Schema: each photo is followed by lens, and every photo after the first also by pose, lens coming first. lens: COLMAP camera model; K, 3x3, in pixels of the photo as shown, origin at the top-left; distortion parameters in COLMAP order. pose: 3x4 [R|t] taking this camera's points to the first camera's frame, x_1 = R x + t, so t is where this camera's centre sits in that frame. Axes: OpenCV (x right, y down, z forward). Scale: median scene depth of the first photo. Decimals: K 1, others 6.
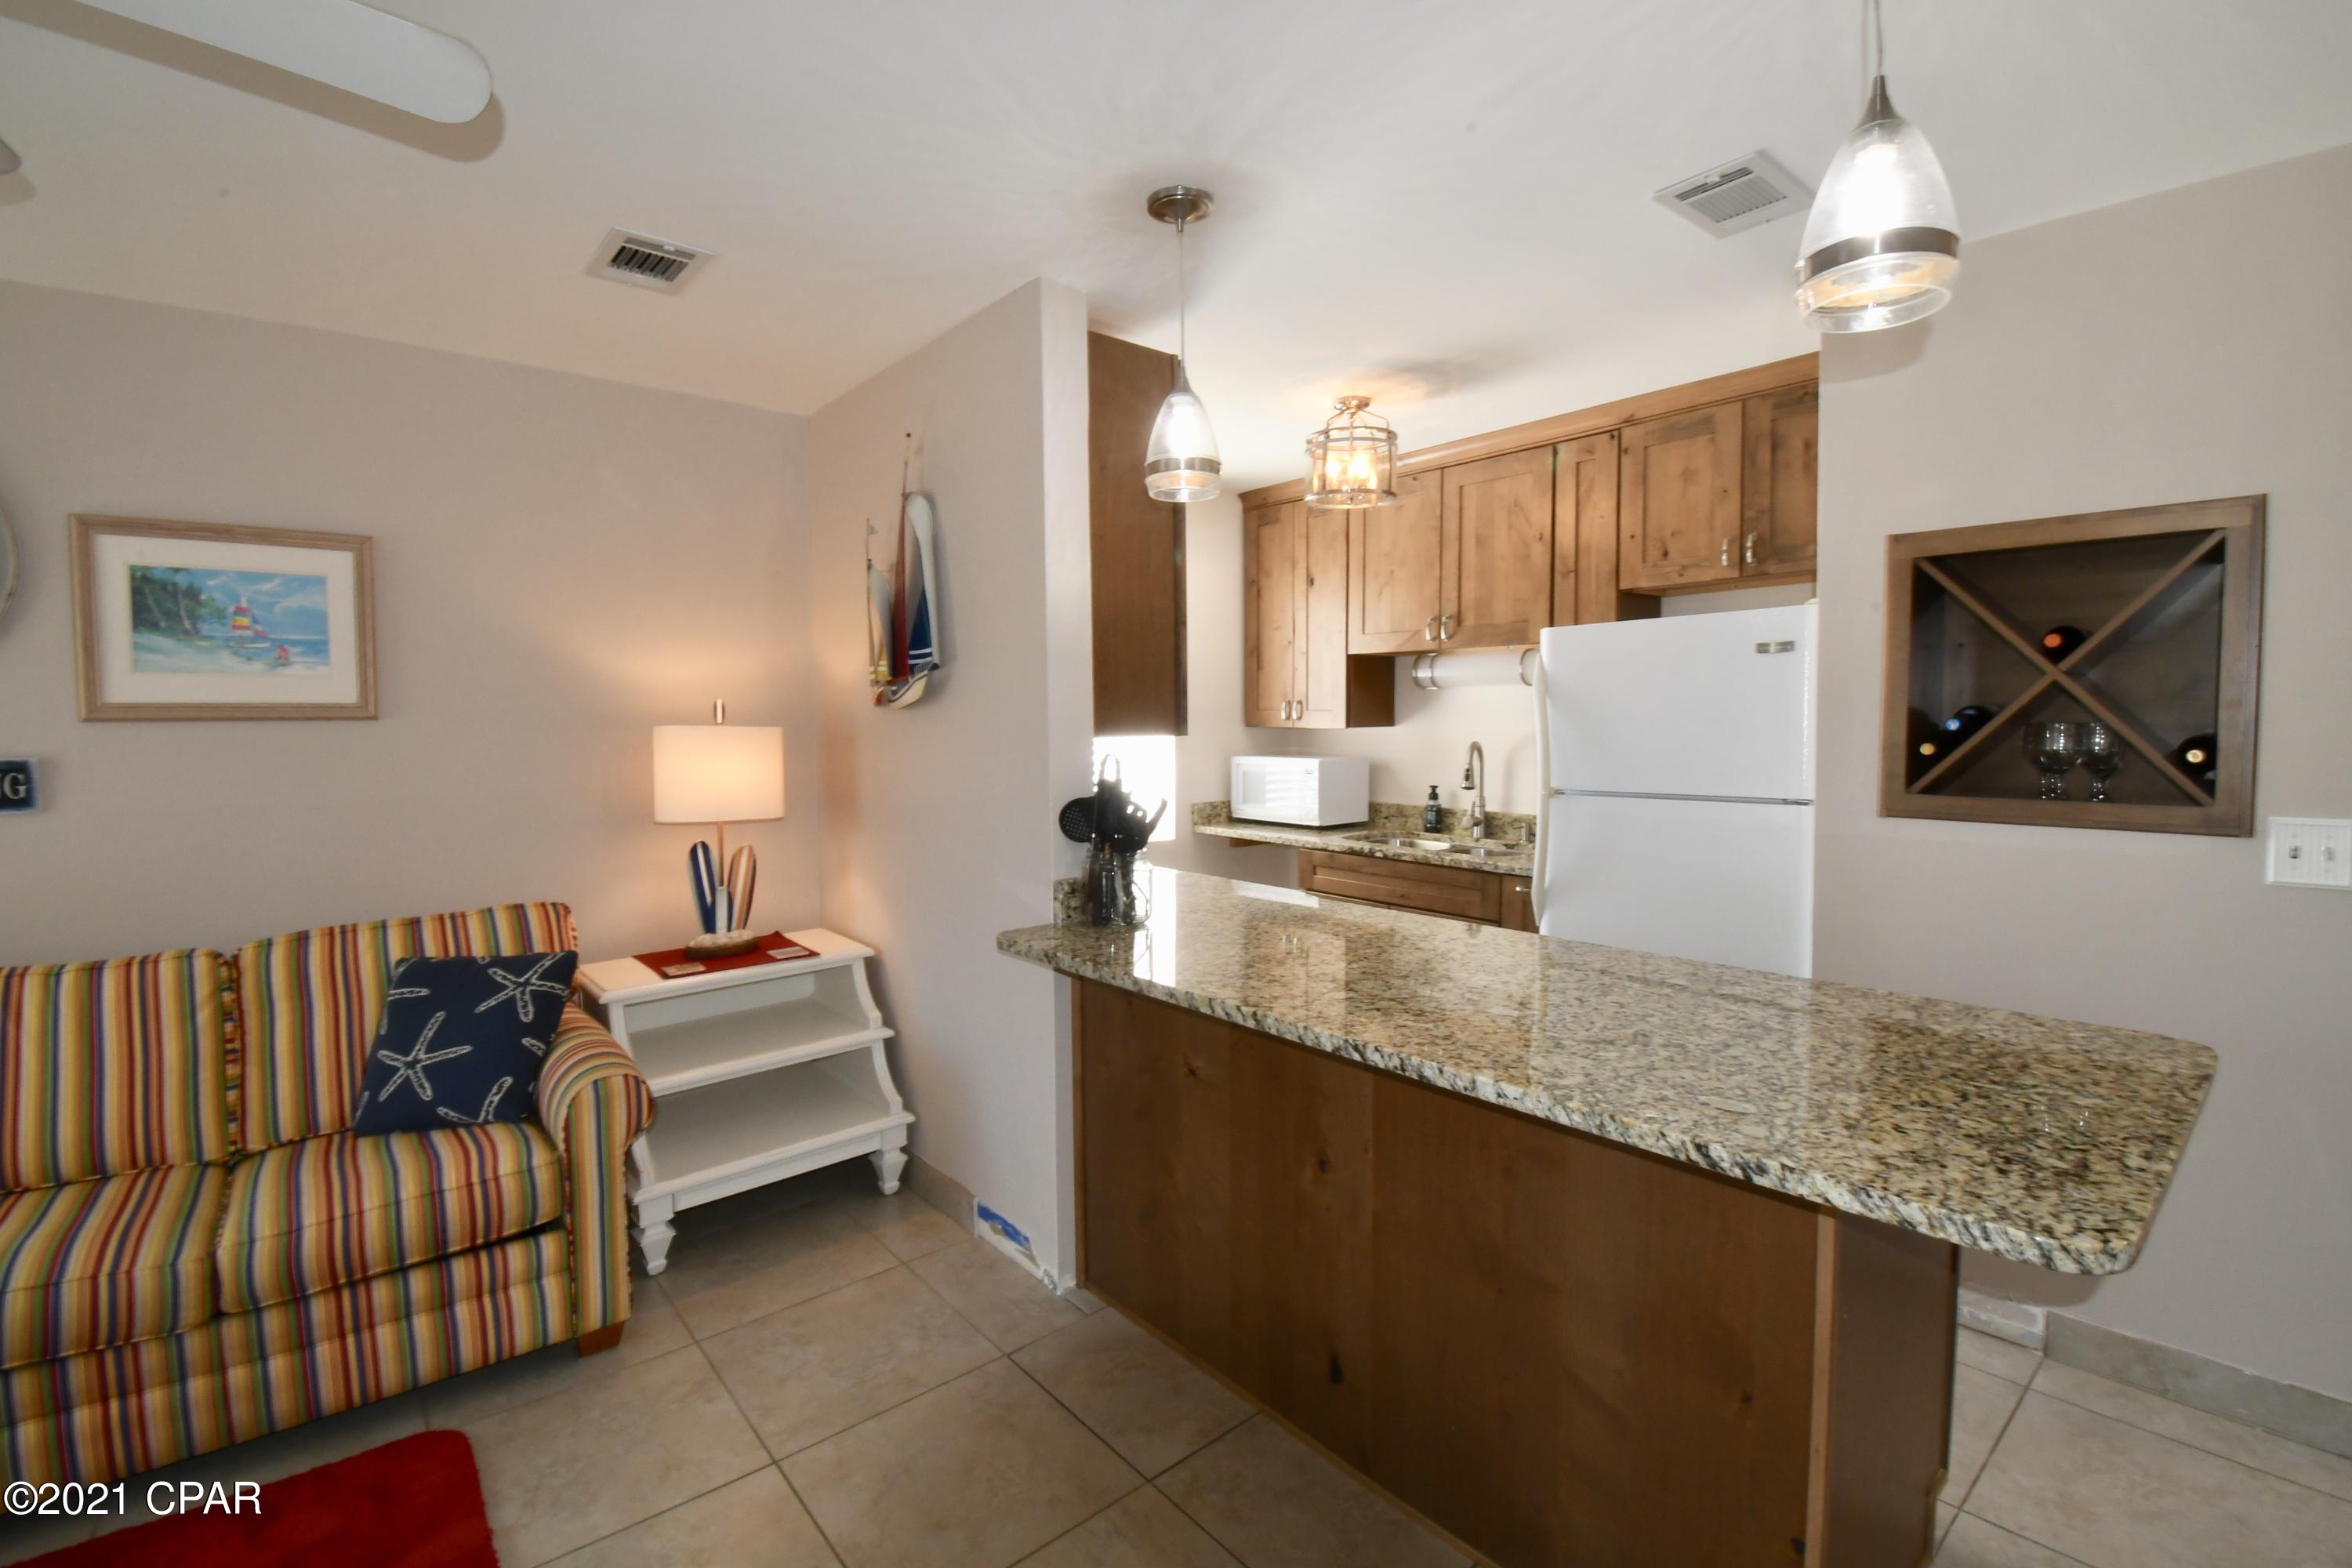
lens RADIAL K [[1032.6, 0, 1179.4], [0, 1032.6, 773.6], [0, 0, 1]] dist [0.018791, -0.026246]
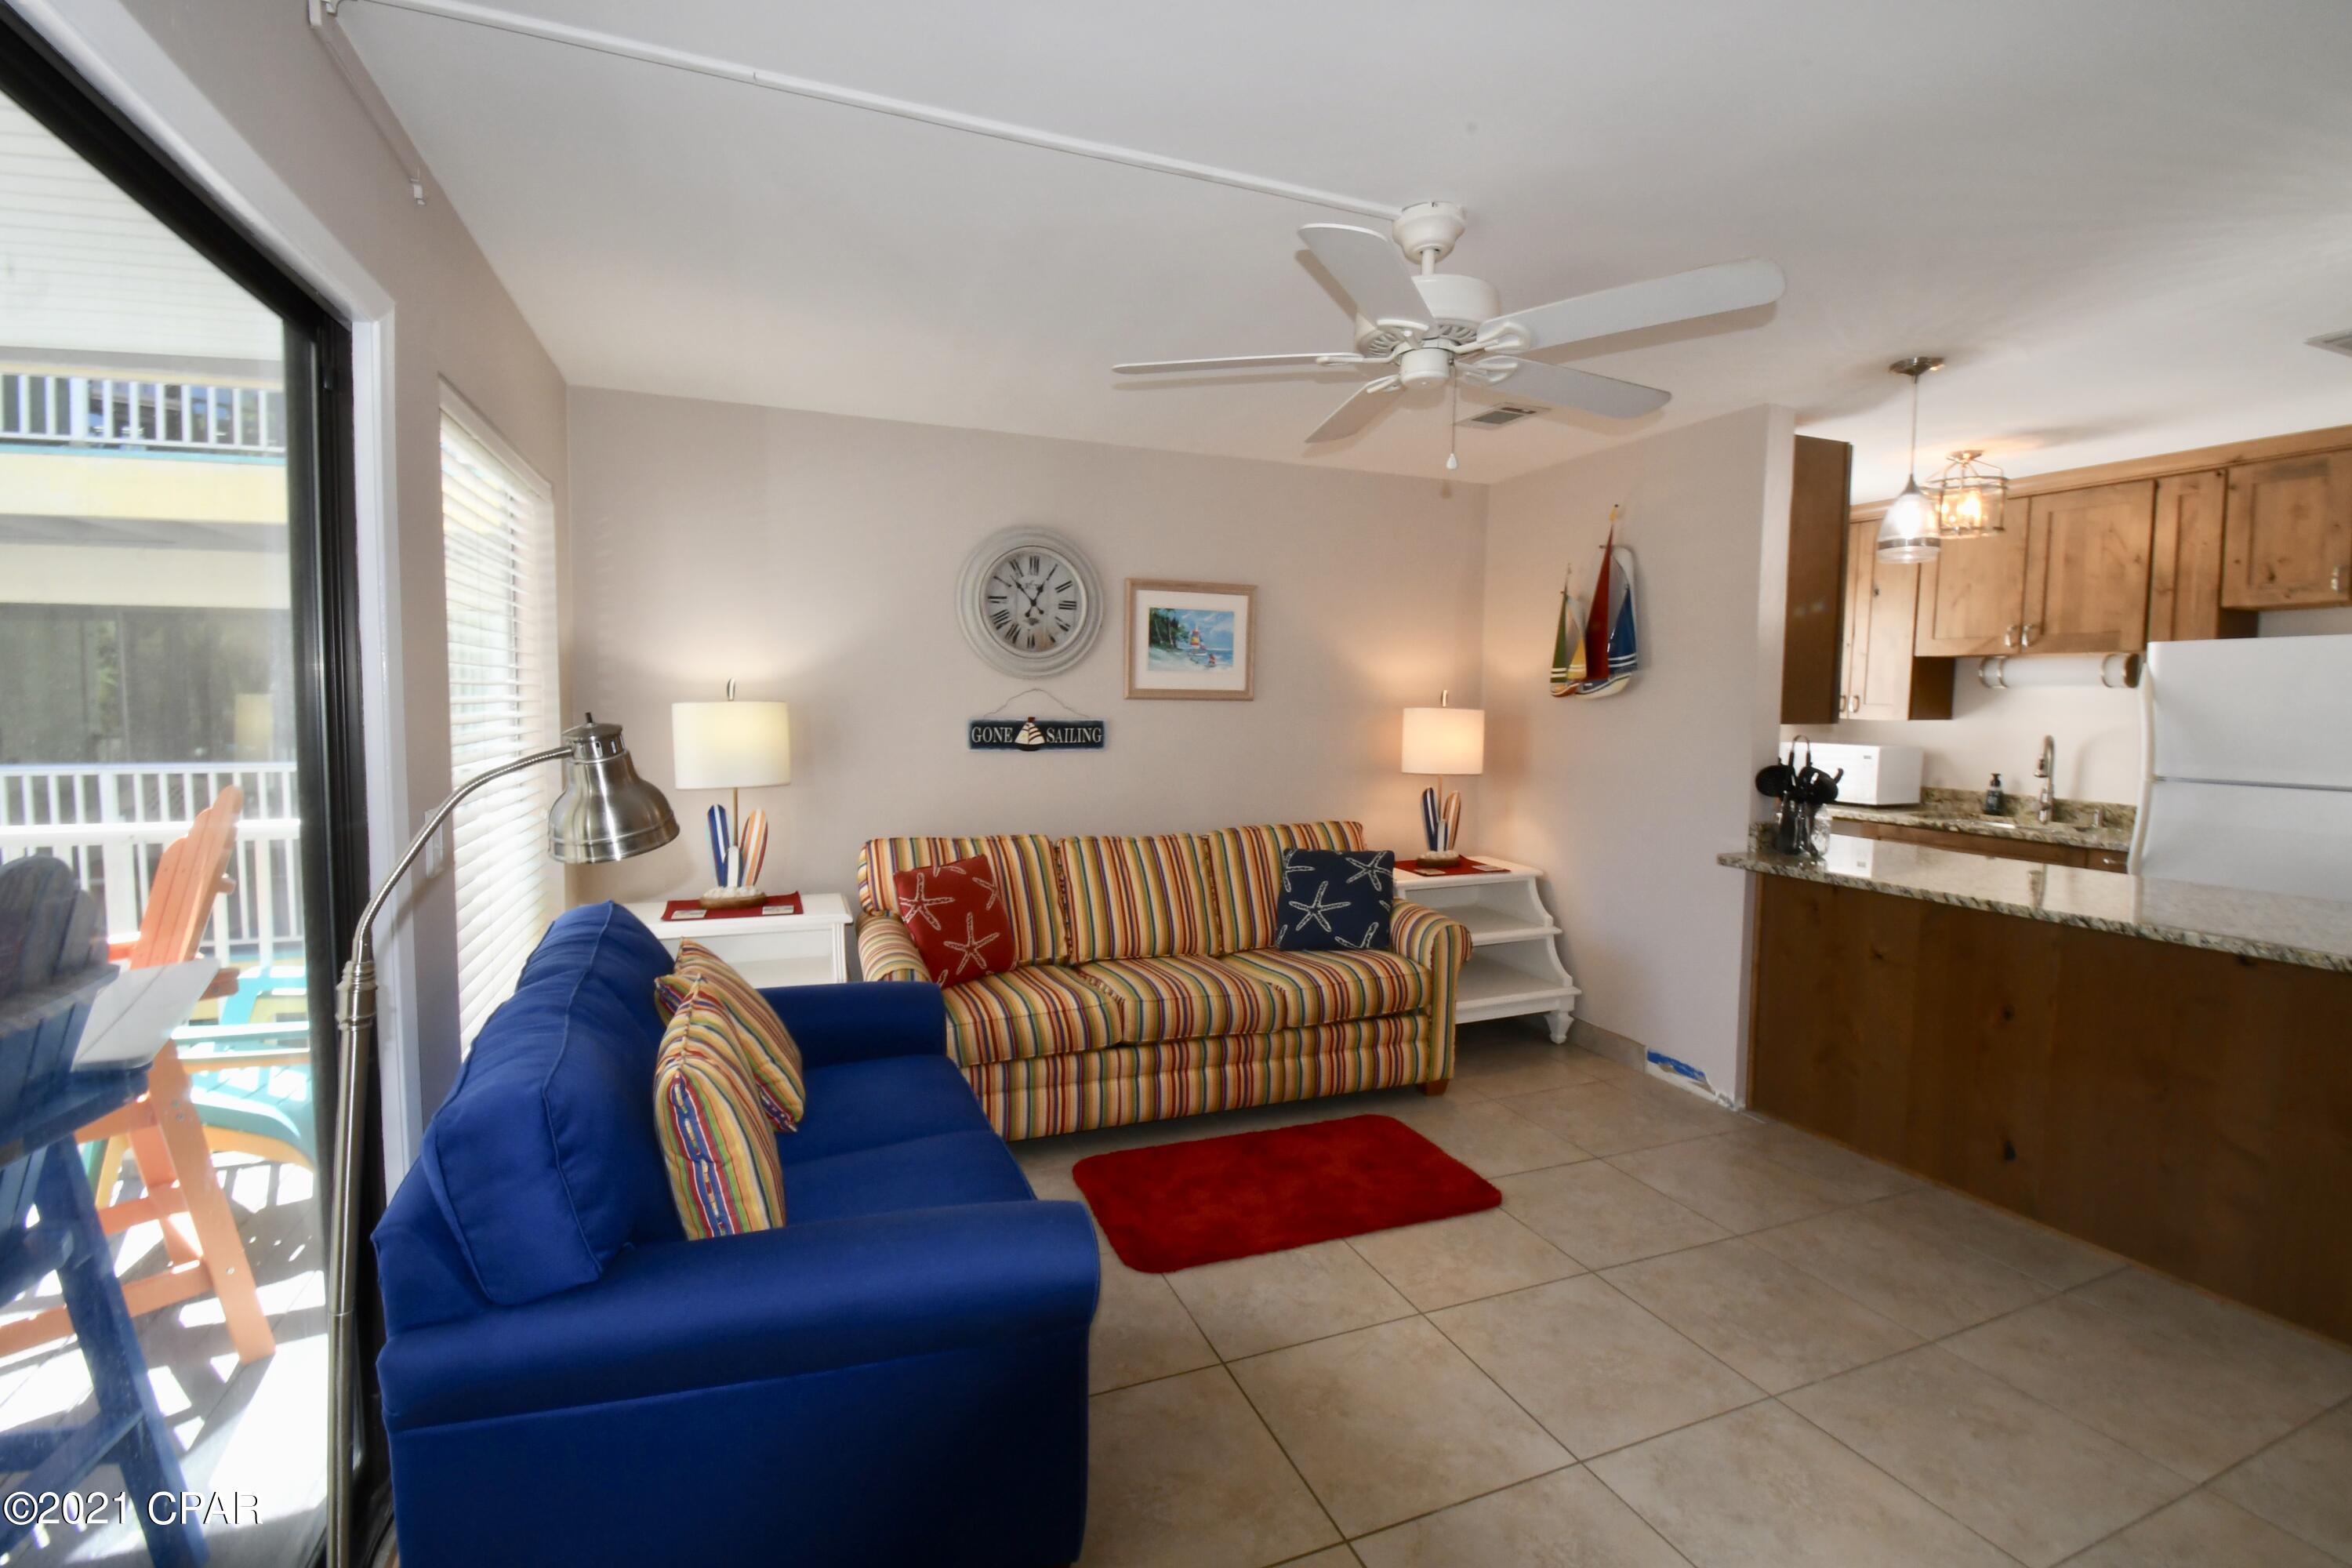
lens RADIAL K [[1032.6, 0, 1179.4], [0, 1032.6, 773.6], [0, 0, 1]] dist [0.018791, -0.026246]
pose [[0.947297, 0.041462, -0.317662, -0.383801], [-0.036053, 0.999088, 0.022890, 0.028747], [0.318321, -0.010231, 0.947928, -0.565532]]
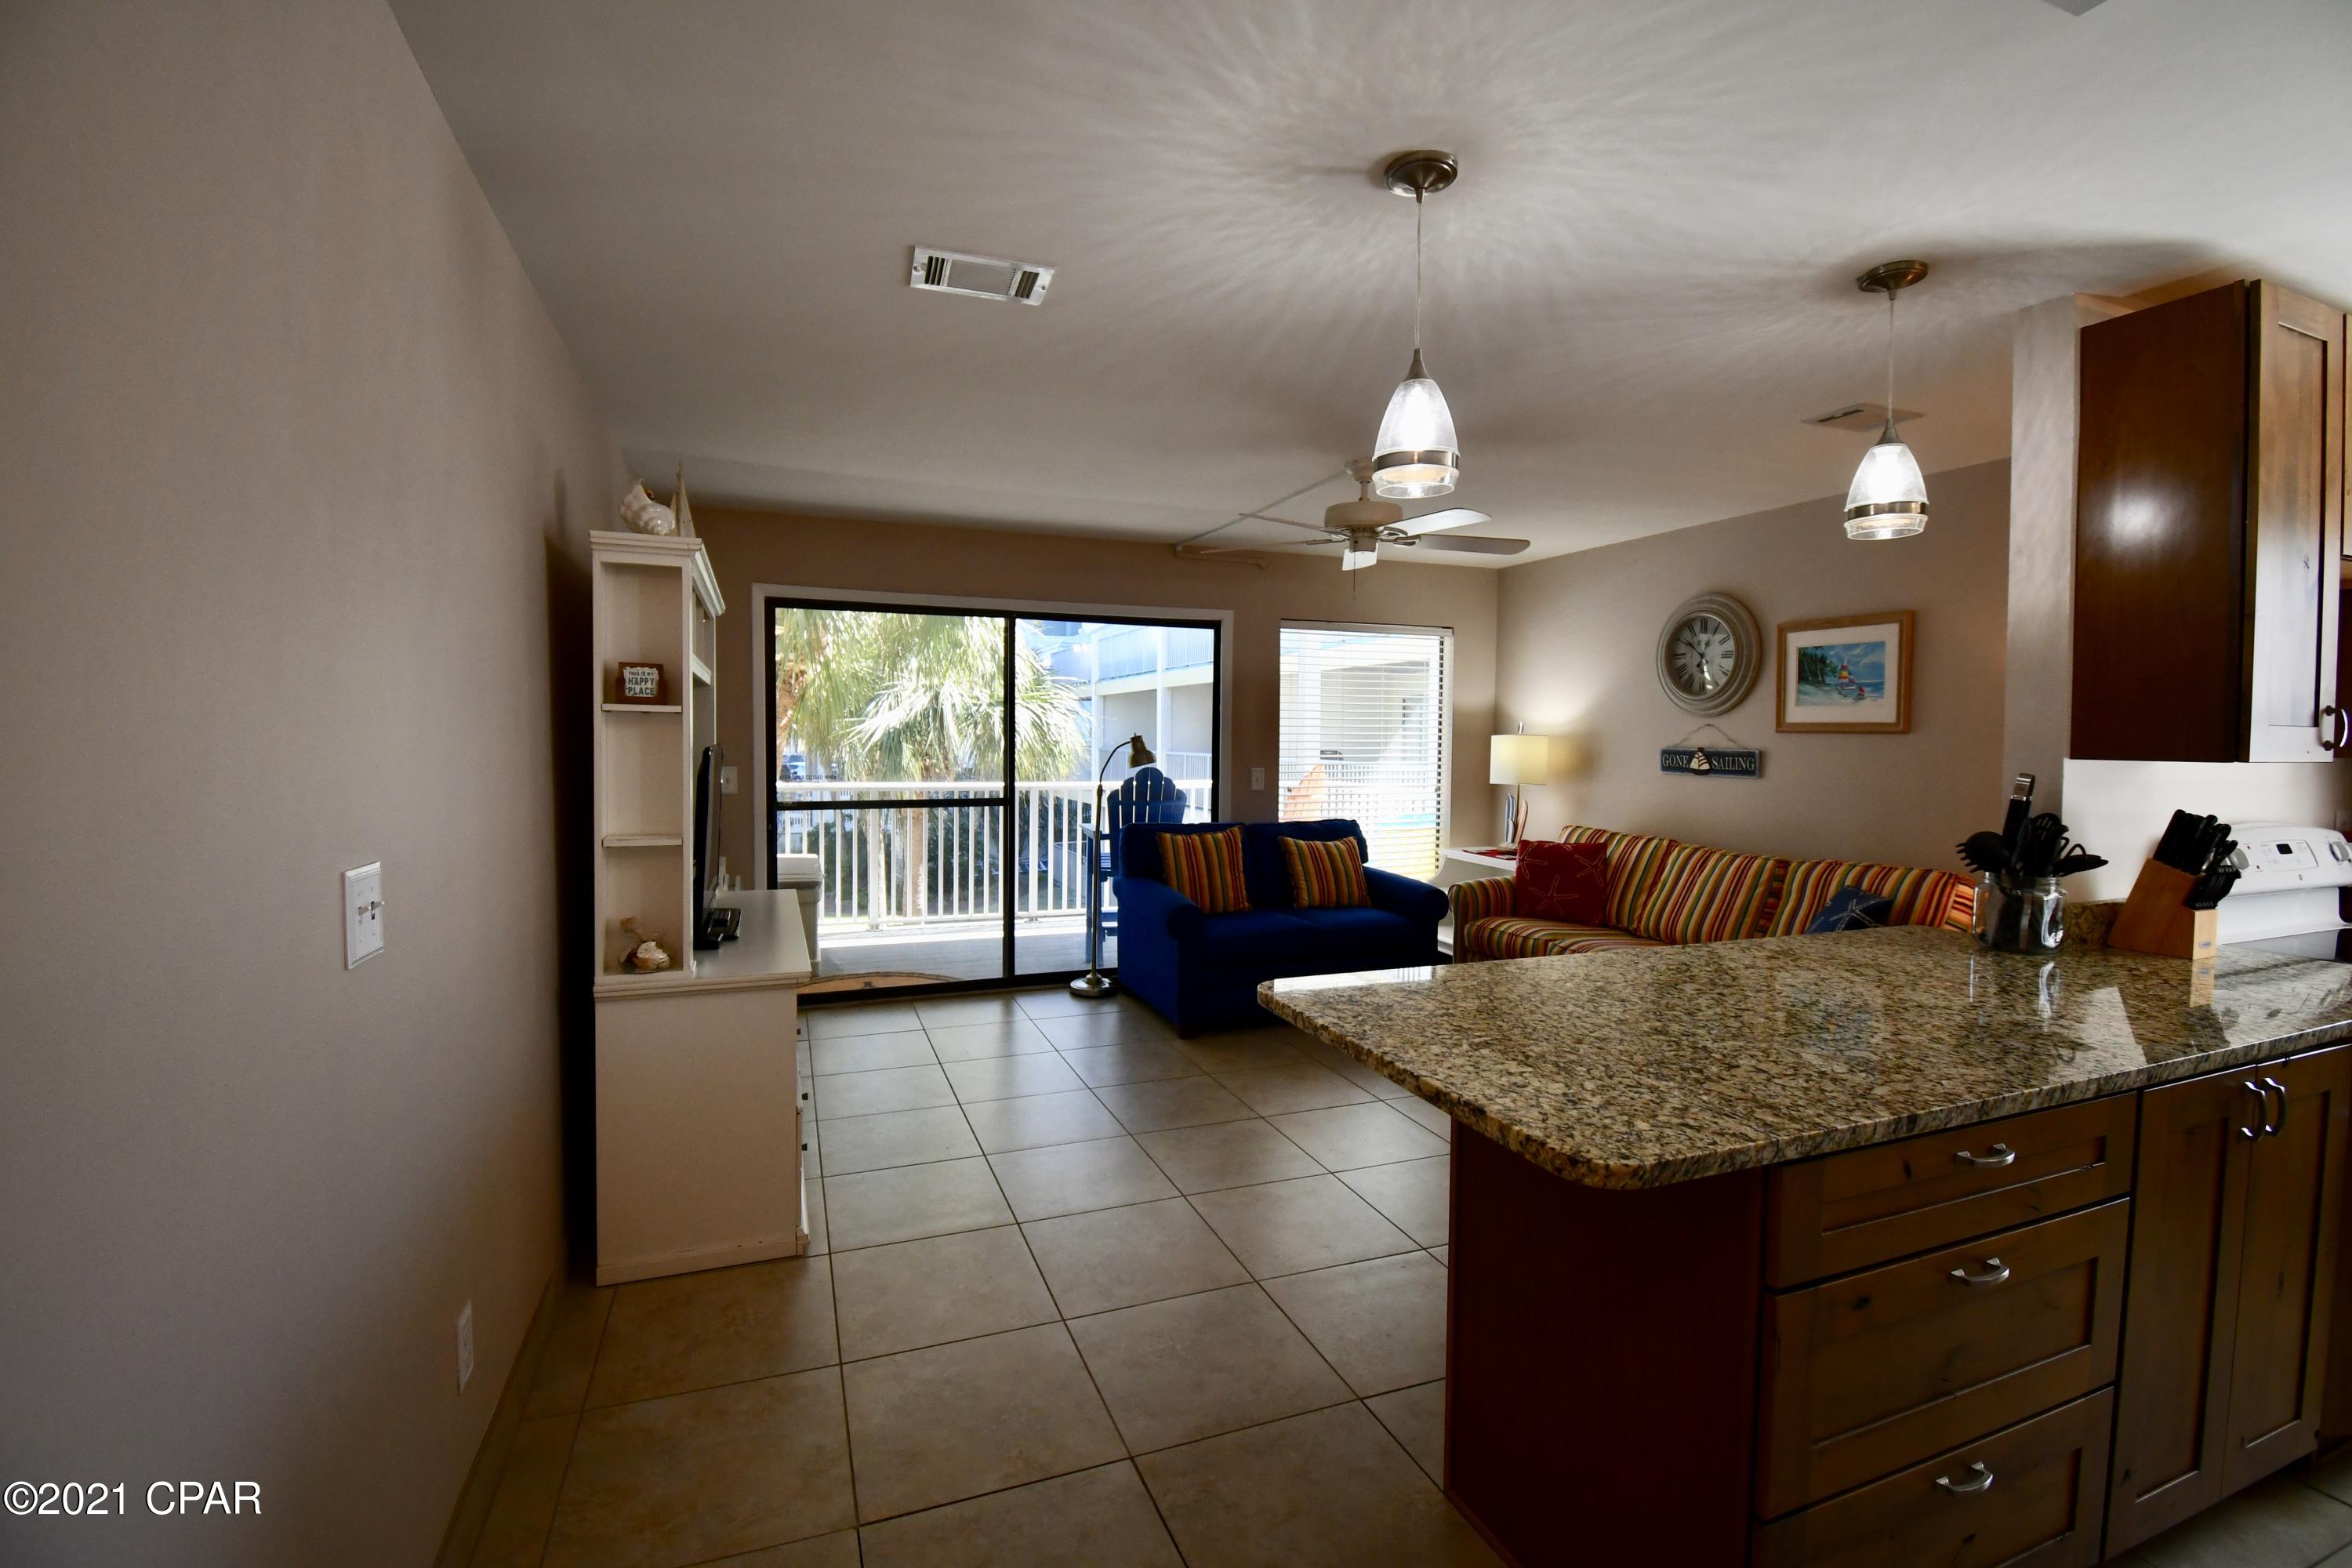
lens RADIAL K [[1029.4, 0, 1164.9], [0, 1029.4, 768.9], [0, 0, 1]] dist [0.002165, -0.013905]
pose [[-0.337411, 0.040023, -0.940506, 1.008822], [-0.056406, 0.996441, 0.062640, -0.034724], [0.939666, 0.074186, -0.333952, 0.511084]]
